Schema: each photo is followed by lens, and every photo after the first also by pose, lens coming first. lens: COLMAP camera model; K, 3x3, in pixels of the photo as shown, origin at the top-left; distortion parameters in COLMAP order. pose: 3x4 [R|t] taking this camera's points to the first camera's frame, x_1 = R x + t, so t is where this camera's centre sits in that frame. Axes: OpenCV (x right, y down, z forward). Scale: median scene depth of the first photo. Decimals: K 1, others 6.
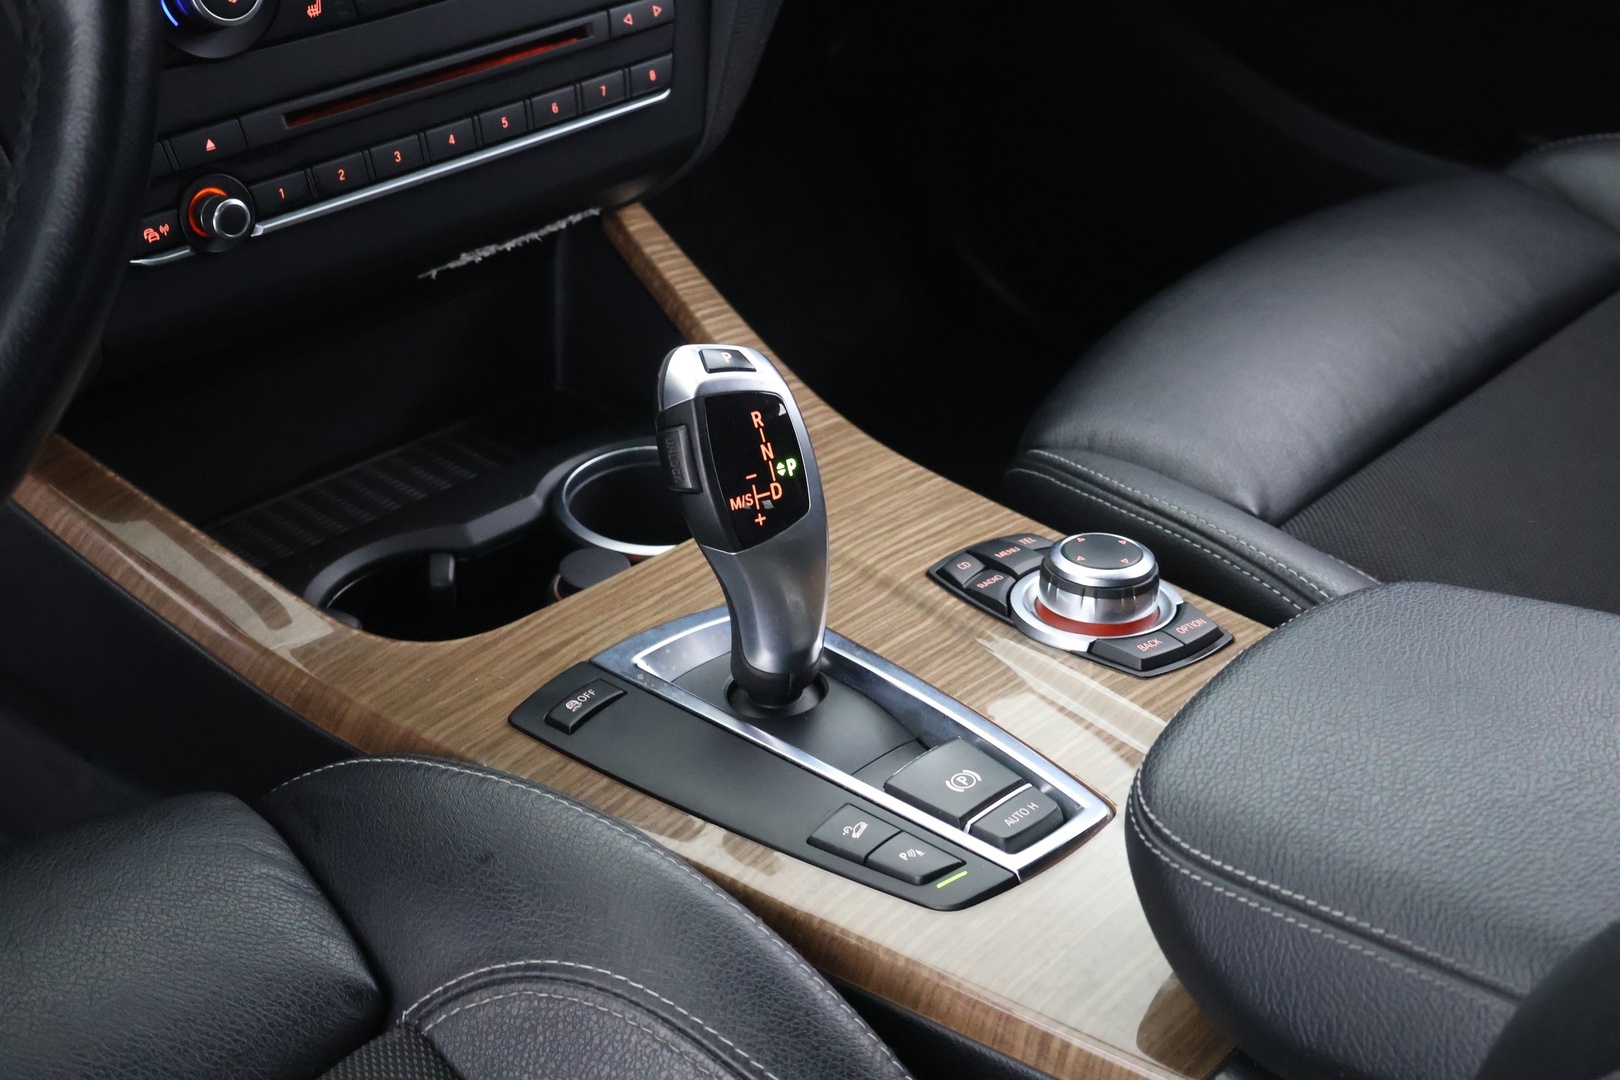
lens RADIAL K [[2467.0, 0, 810.0], [0, 2467.0, 540.0], [0, 0, 1]] dist [-0.005605, 0.001189]
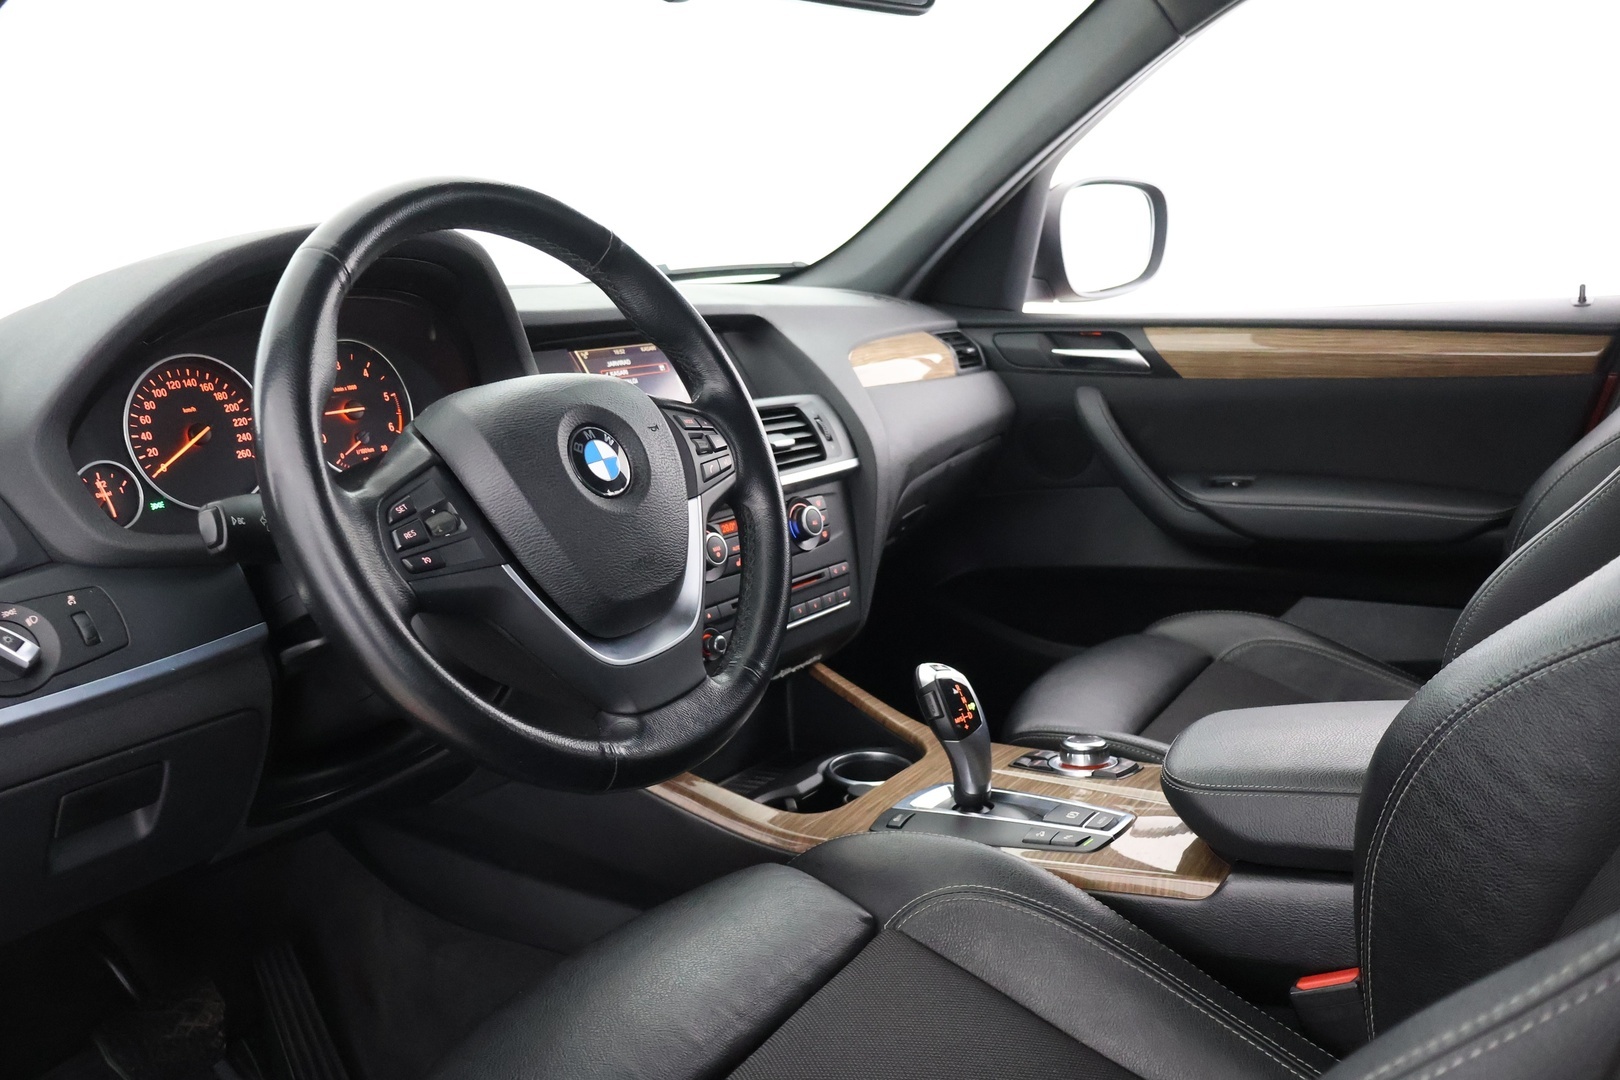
lens RADIAL K [[1332.4, 0, 810.0], [0, 1332.4, 540.0], [0, 0, 1]] dist [-0.011796, 0.011858]
pose [[0.980877, -0.087587, 0.173804, -0.366816], [0.143952, 0.927498, -0.344999, 0.241021], [-0.130985, 0.363421, 0.922371, -0.263067]]
